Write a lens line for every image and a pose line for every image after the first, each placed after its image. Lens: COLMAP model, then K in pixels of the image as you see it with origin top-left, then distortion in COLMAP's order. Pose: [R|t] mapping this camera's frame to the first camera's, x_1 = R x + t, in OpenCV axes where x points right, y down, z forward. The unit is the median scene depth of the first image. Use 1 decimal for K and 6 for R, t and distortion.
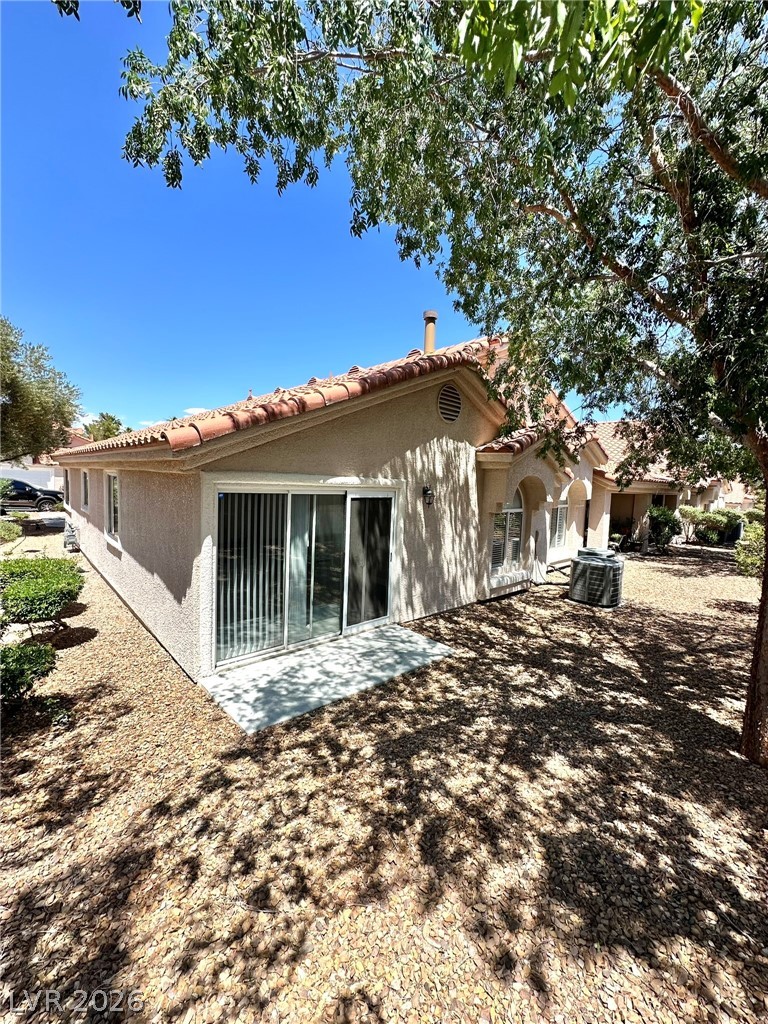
lens RADIAL K [[409.6, 0, 384.2], [0, 409.6, 511.3], [0, 0, 1]] dist [-0.004999, 0.001078]
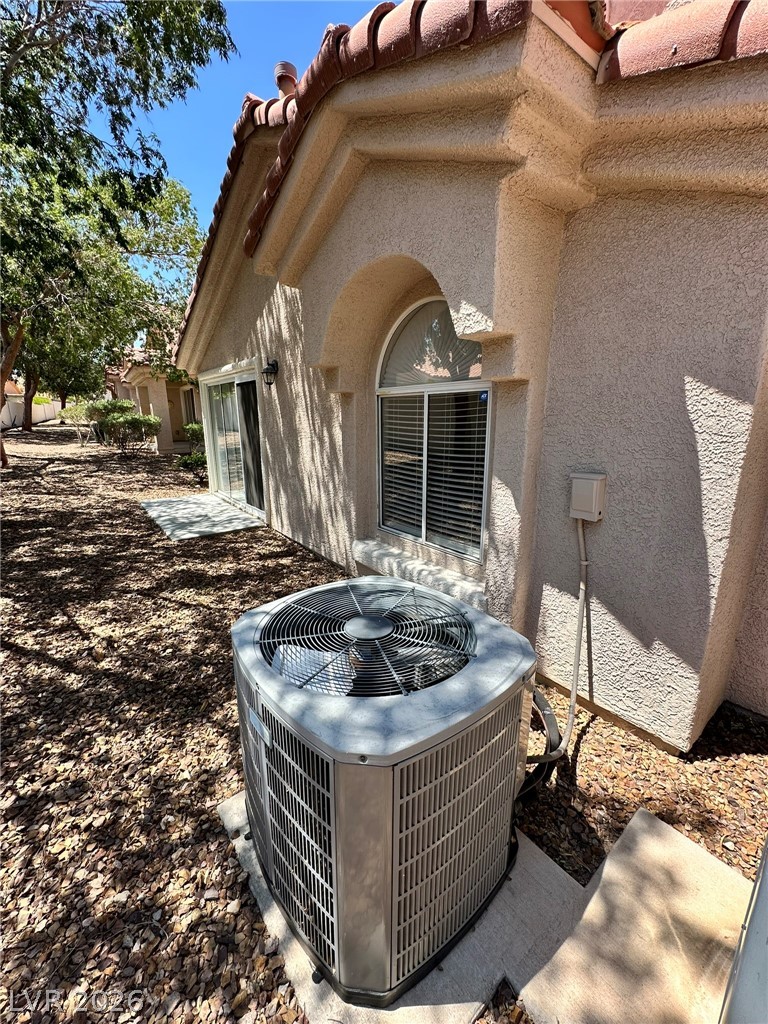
lens RADIAL K [[409.6, 0, 384.2], [0, 409.6, 511.3], [0, 0, 1]] dist [-0.004999, 0.001078]
pose [[-0.081777, 0.189536, -0.978462, 0.777058], [-0.085432, 0.976804, 0.196355, 0.039499], [0.992982, 0.099649, -0.063688, 1.149145]]
